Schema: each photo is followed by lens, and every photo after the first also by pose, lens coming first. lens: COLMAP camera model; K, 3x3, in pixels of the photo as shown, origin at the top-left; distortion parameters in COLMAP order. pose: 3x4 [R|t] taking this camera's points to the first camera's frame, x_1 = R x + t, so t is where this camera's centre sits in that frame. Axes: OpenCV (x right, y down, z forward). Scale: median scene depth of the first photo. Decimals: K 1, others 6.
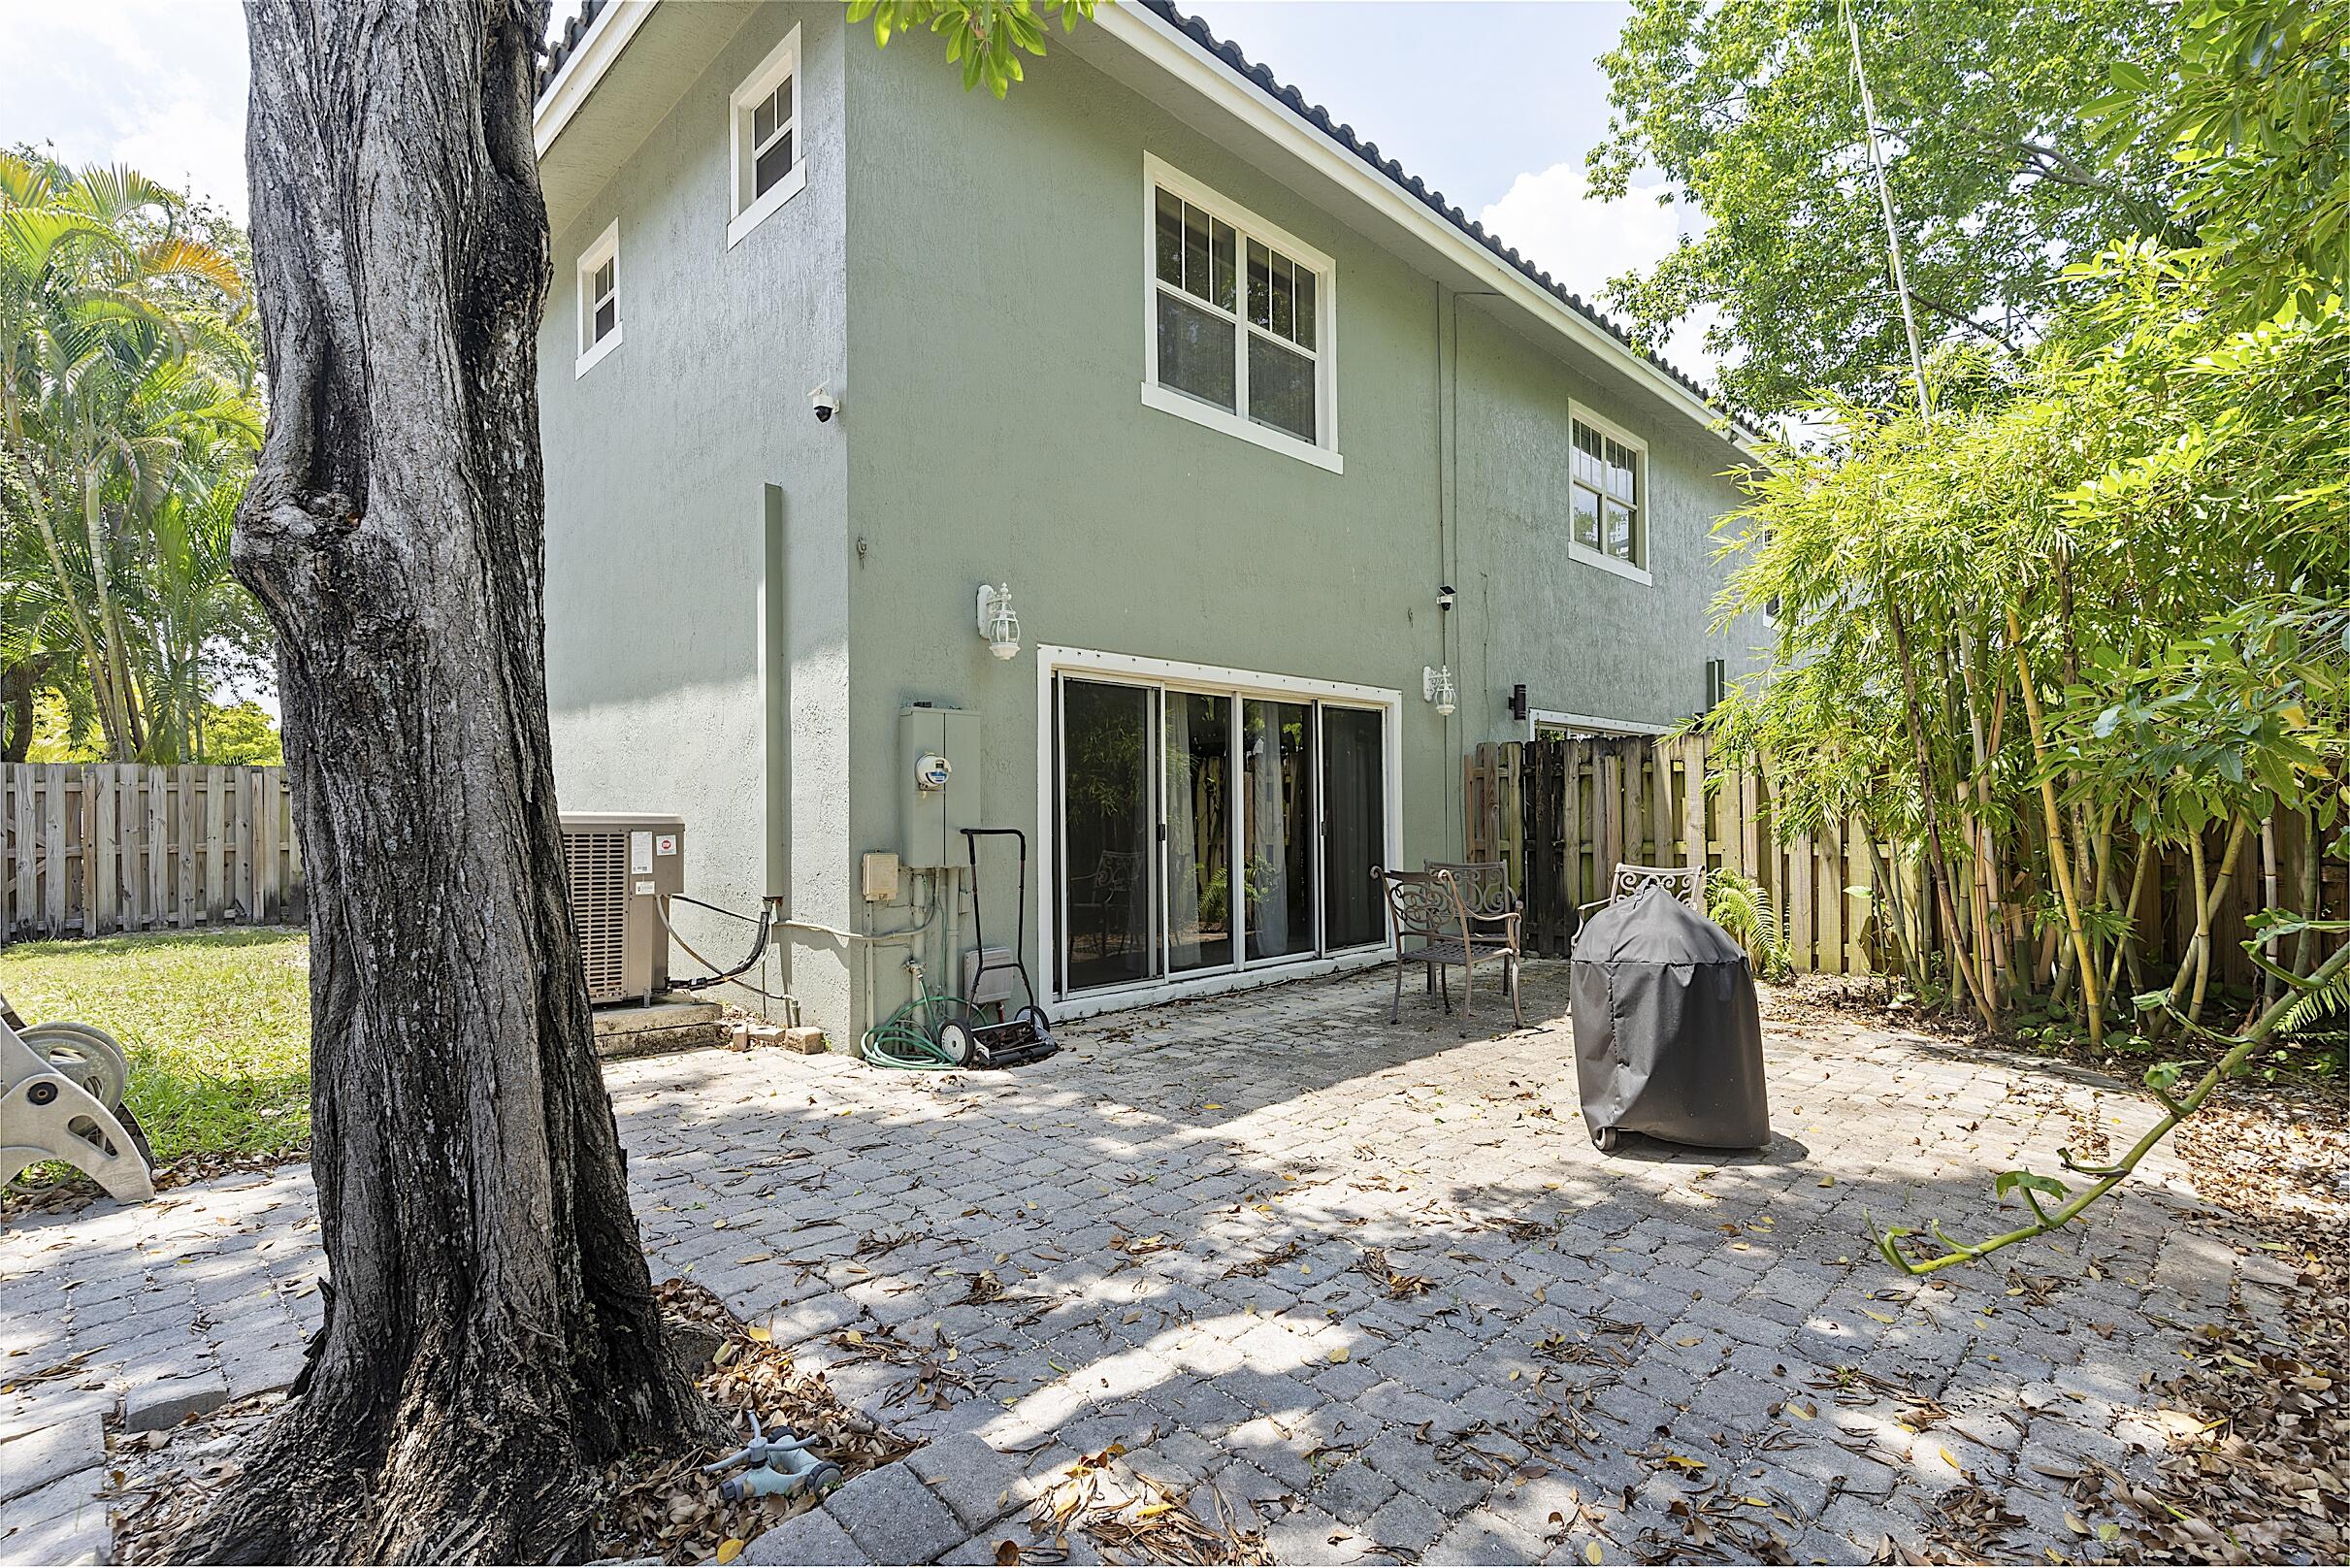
lens RADIAL K [[1122.8, 0, 1156.8], [0, 1122.8, 792.9], [0, 0, 1]] dist [0.001071, 0.000298]
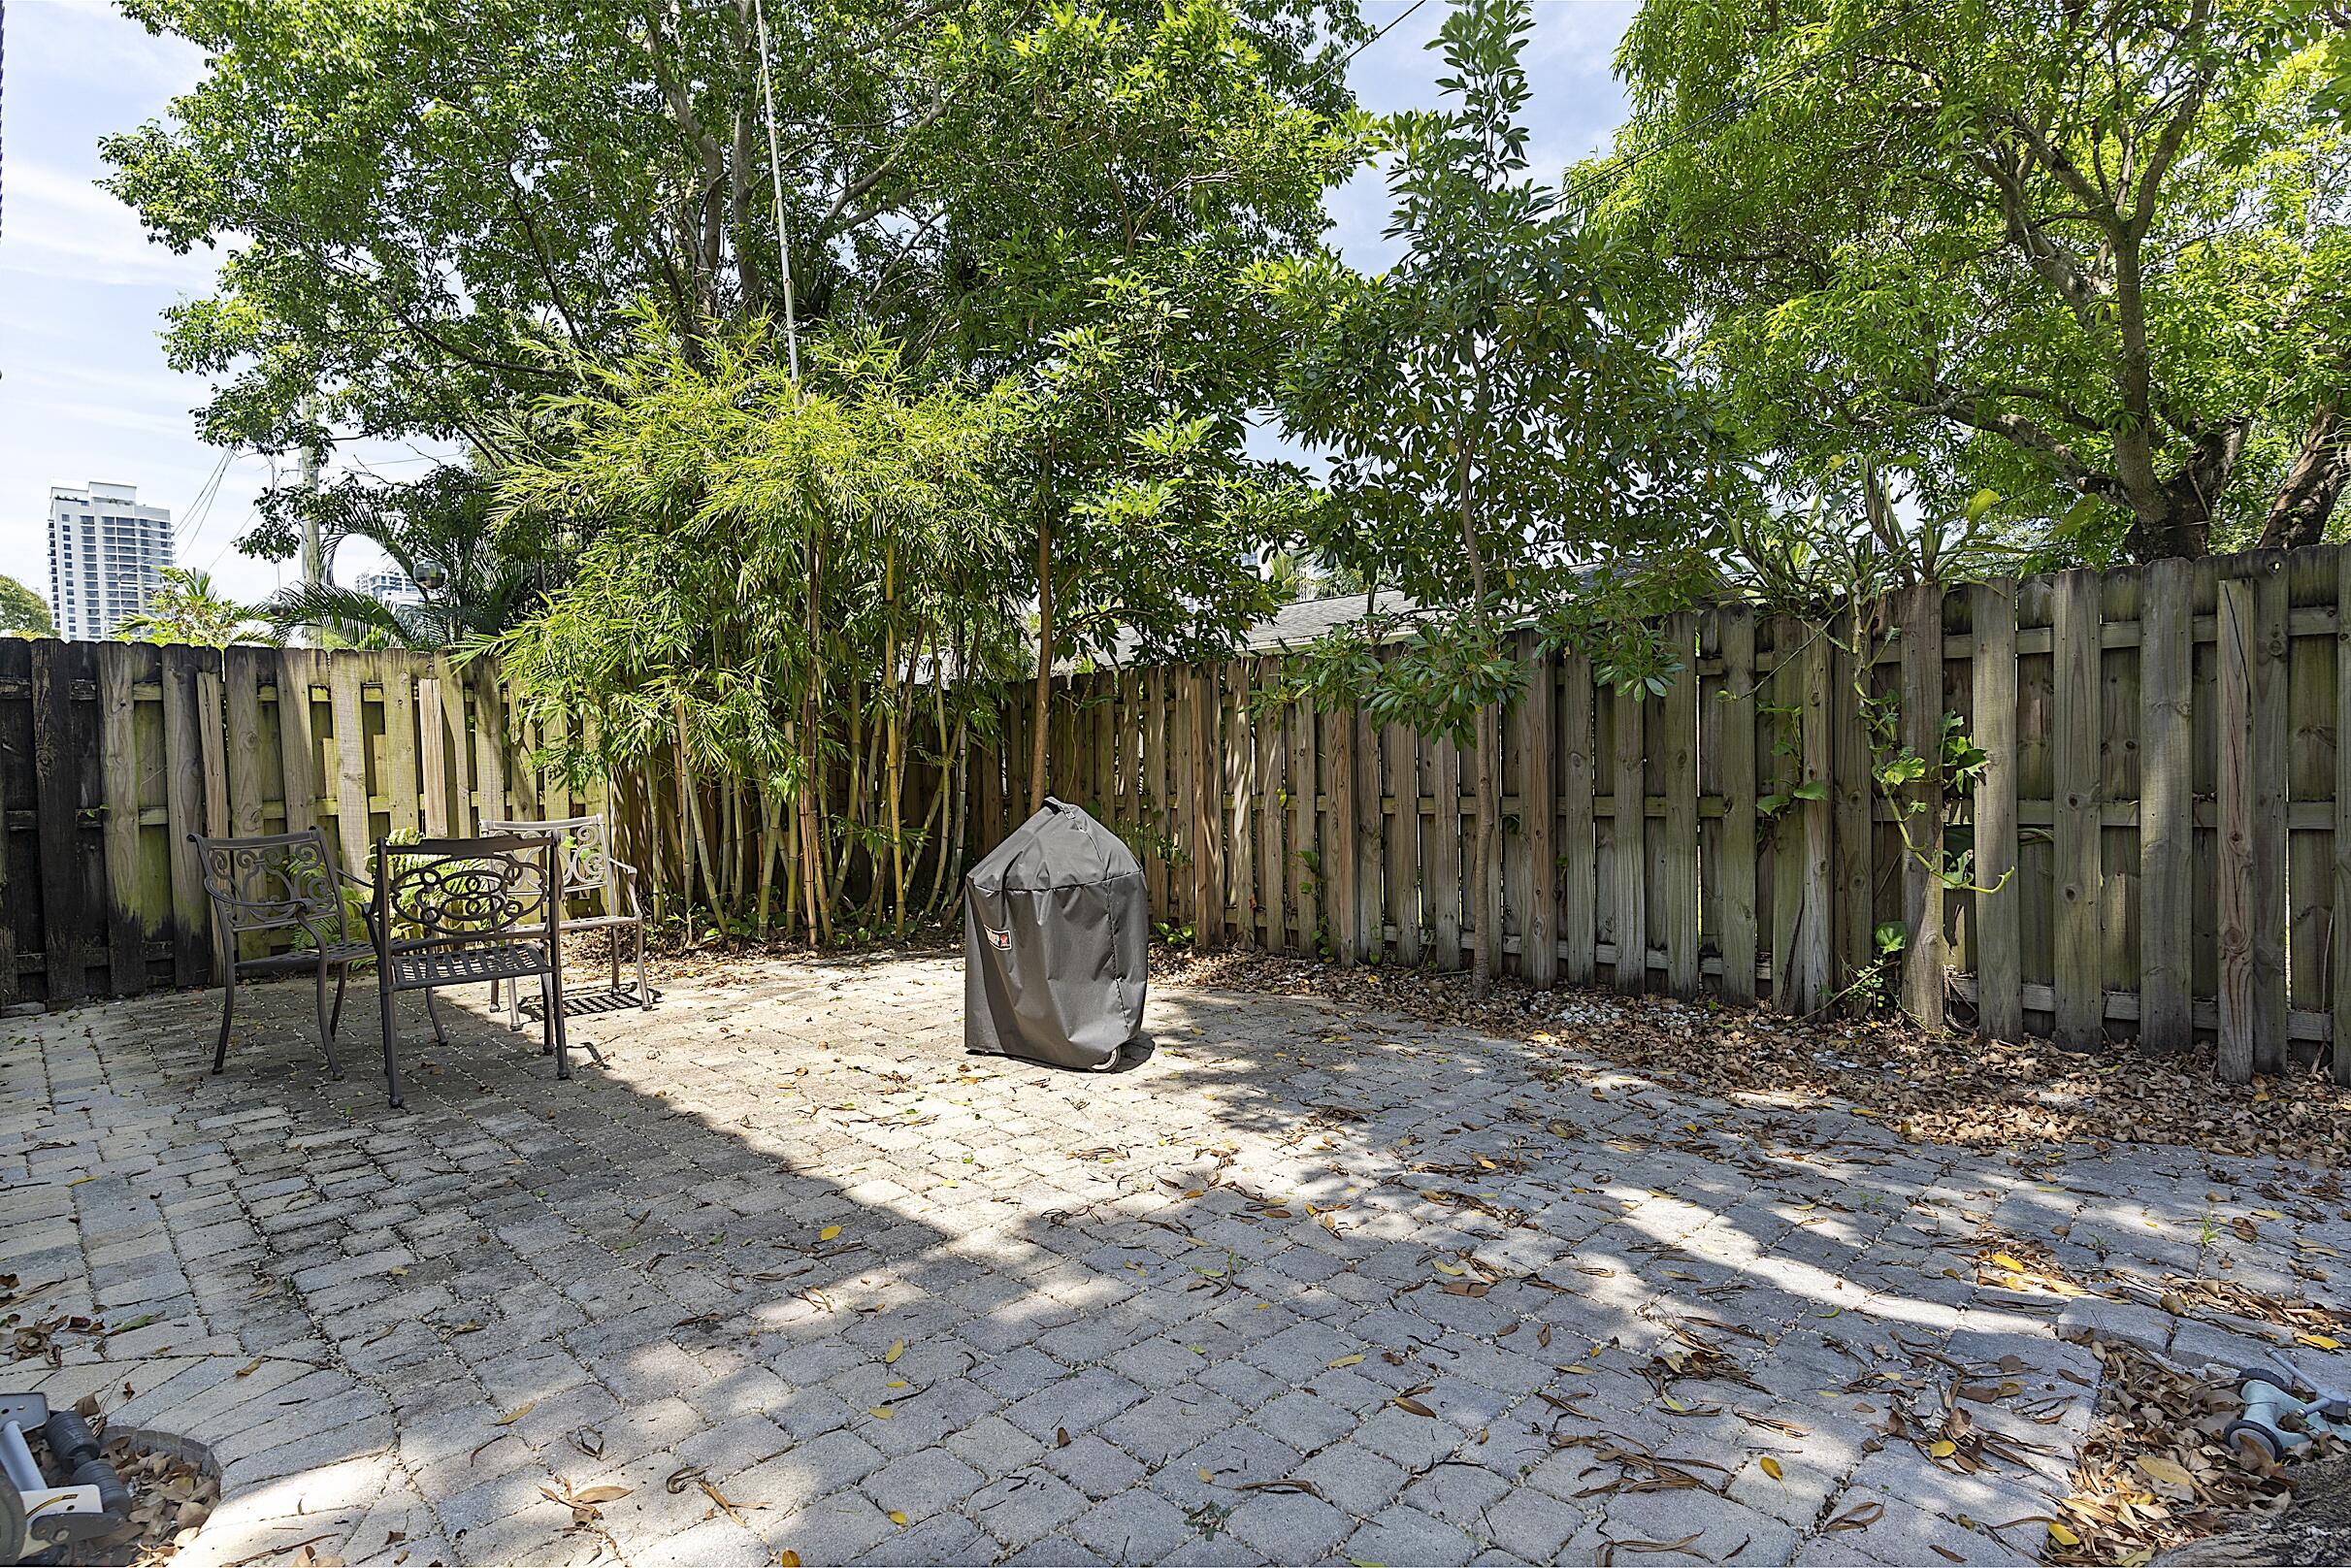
lens RADIAL K [[1172.0, 0, 1171.4], [0, 1172.0, 792.8], [0, 0, 1]] dist [0.013361, 0.000357]
pose [[-0.010476, -0.025665, 0.999616, -0.836430], [0.004944, 0.999657, 0.025718, 0.062666], [-0.999933, 0.005212, -0.010346, 1.275609]]
